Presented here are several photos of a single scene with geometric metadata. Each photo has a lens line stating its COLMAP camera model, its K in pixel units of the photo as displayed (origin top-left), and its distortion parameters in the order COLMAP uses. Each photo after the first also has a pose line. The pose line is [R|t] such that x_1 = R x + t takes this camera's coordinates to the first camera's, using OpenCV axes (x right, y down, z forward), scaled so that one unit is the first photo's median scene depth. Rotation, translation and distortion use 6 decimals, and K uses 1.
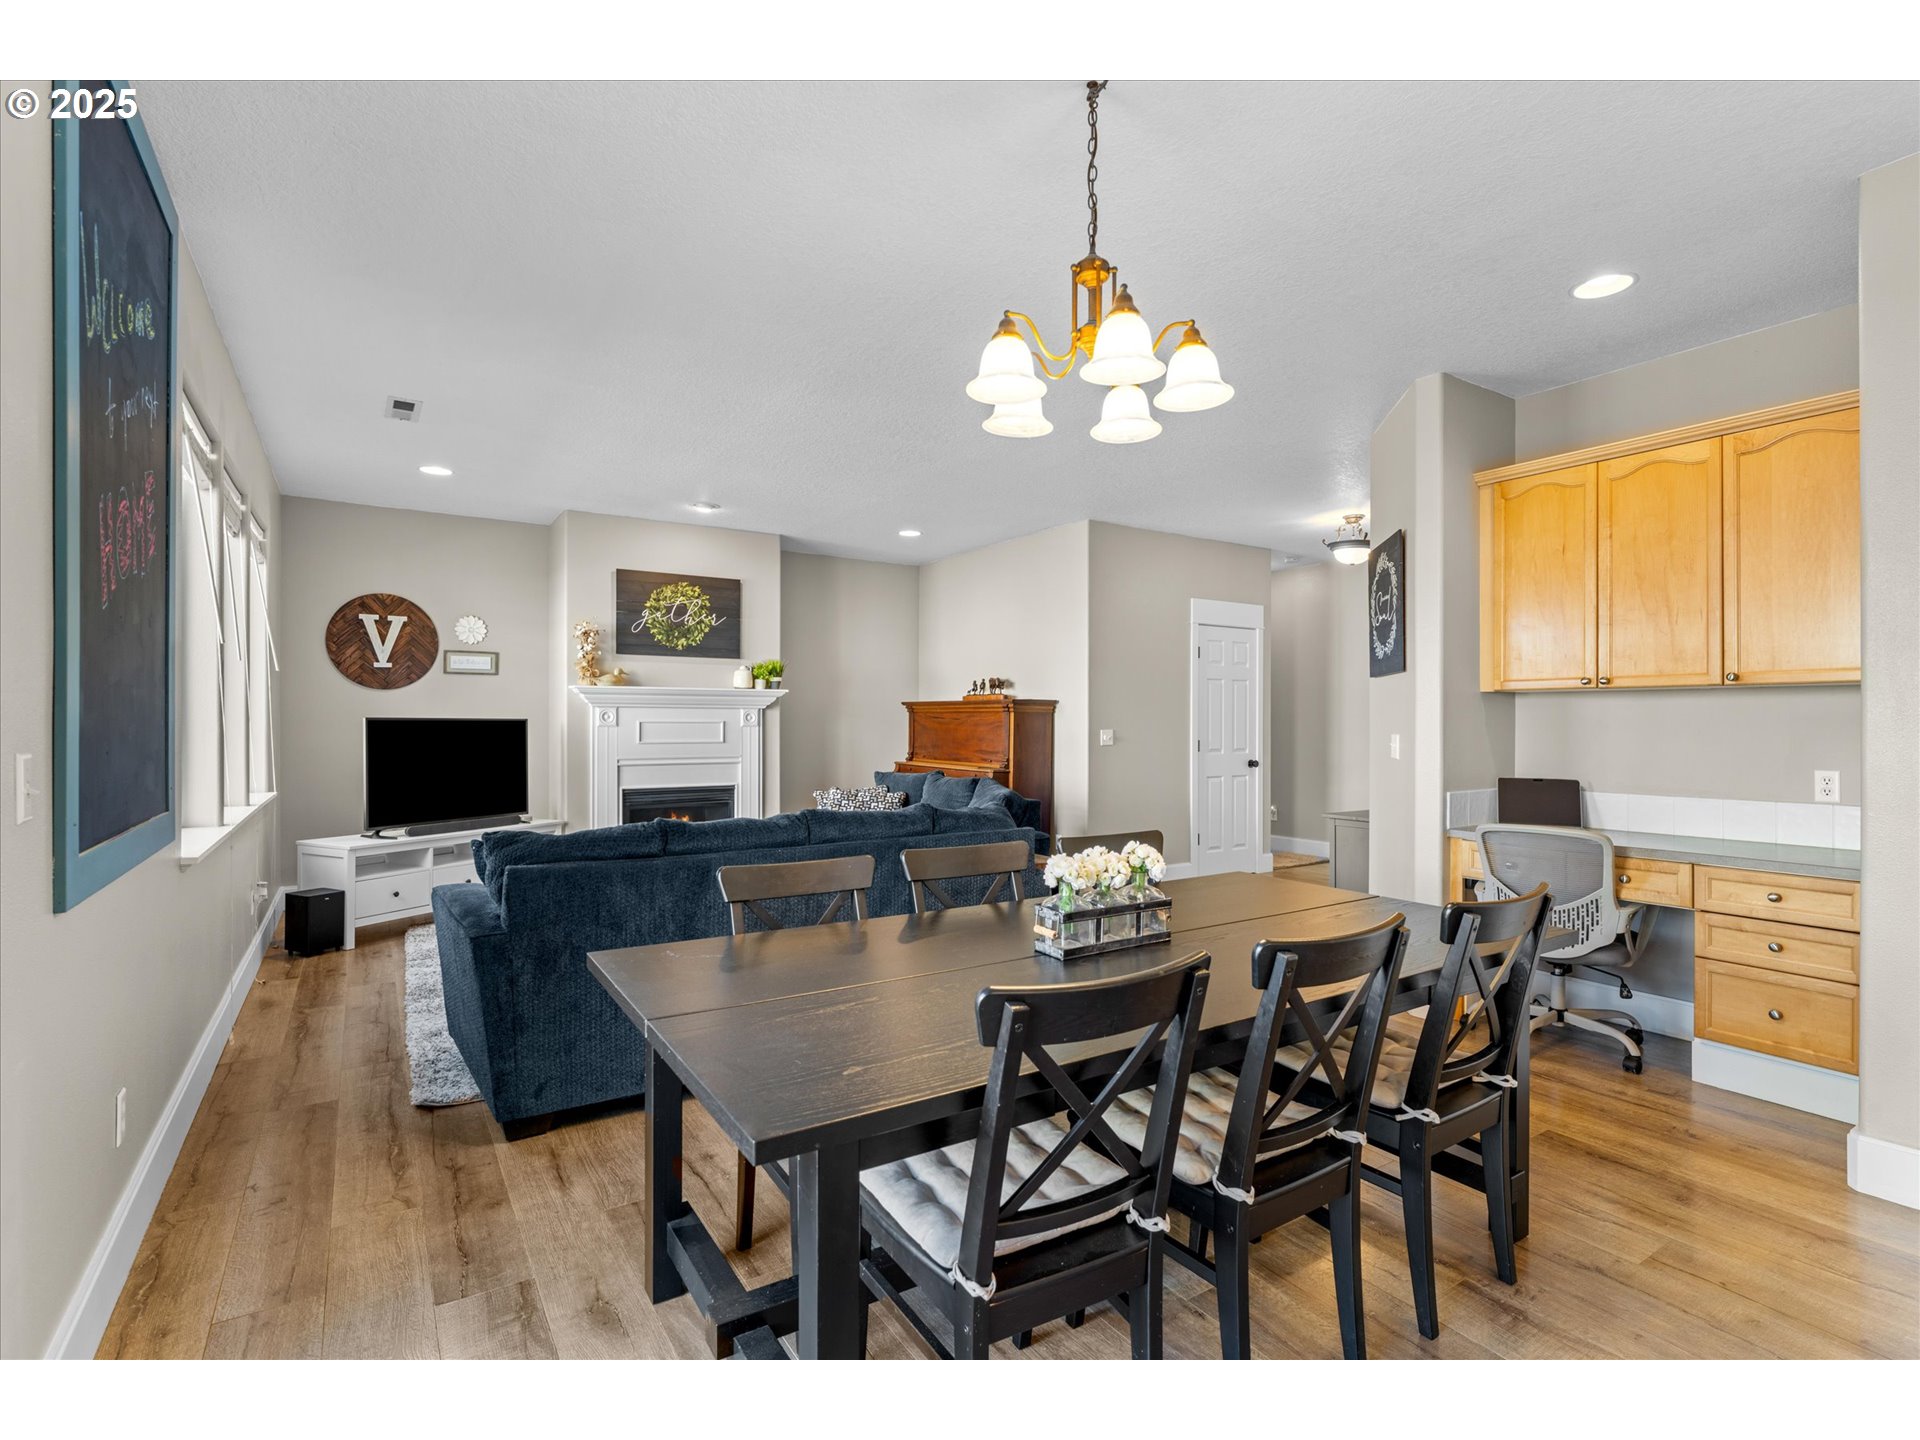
lens RADIAL K [[817.9, 0, 979.8], [0, 817.9, 730.0], [0, 0, 1]] dist [-0.001874, -0.000281]
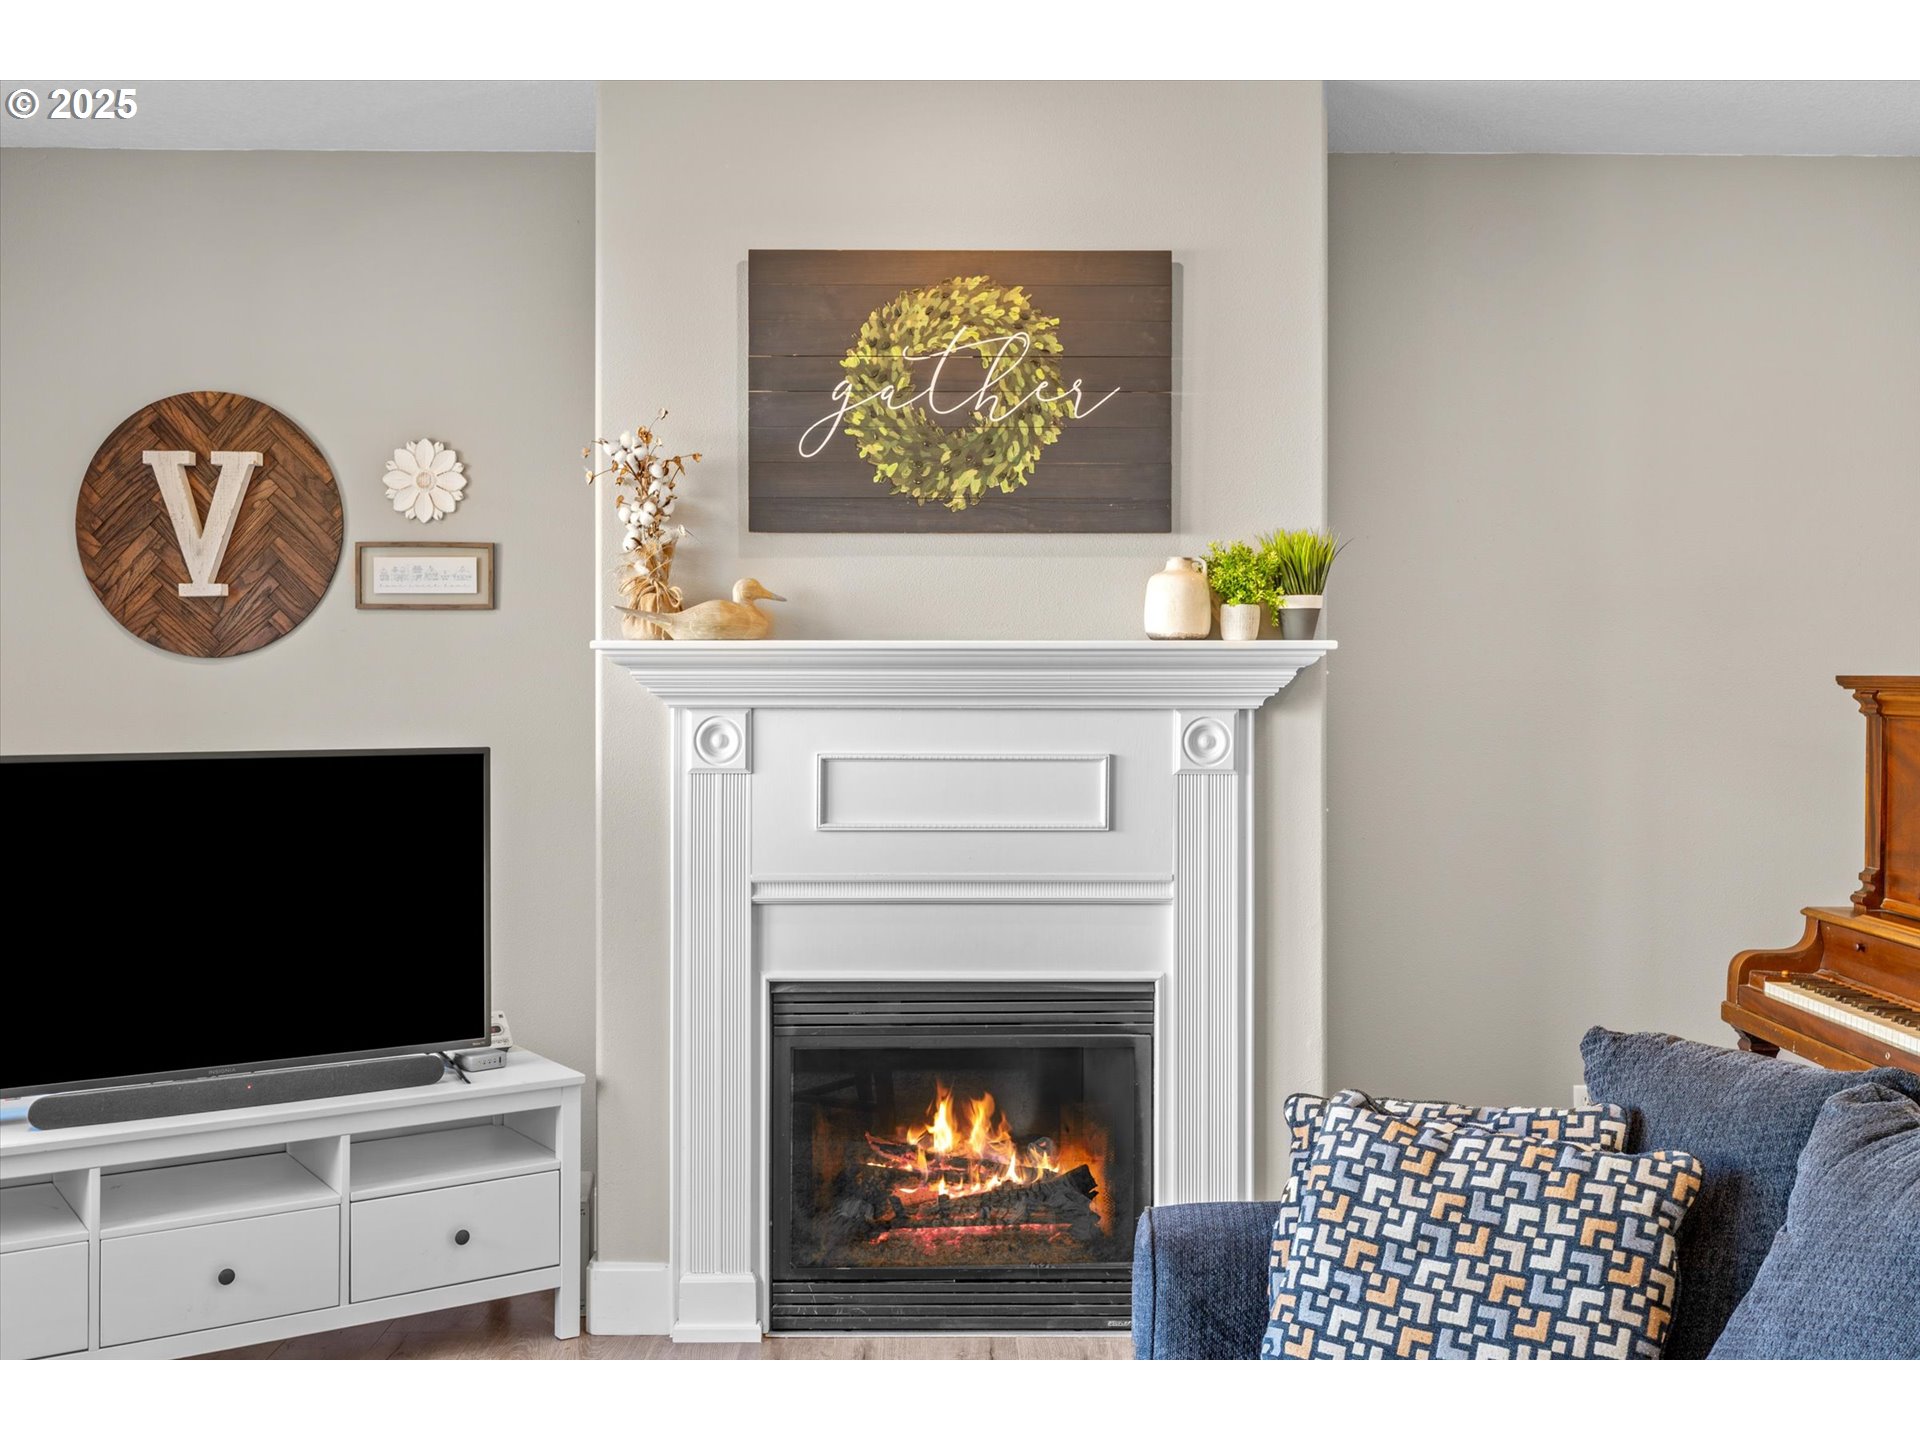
lens RADIAL K [[1956.5, 0, 960.0], [0, 1956.5, 699.1], [0, 0, 1]] dist [0.003648, 0.003908]
pose [[0.833095, 0.004541, -0.553112, 0.020120], [-0.008768, 0.999949, -0.004996, -0.028155], [0.553061, 0.009012, 0.833092, 0.435293]]
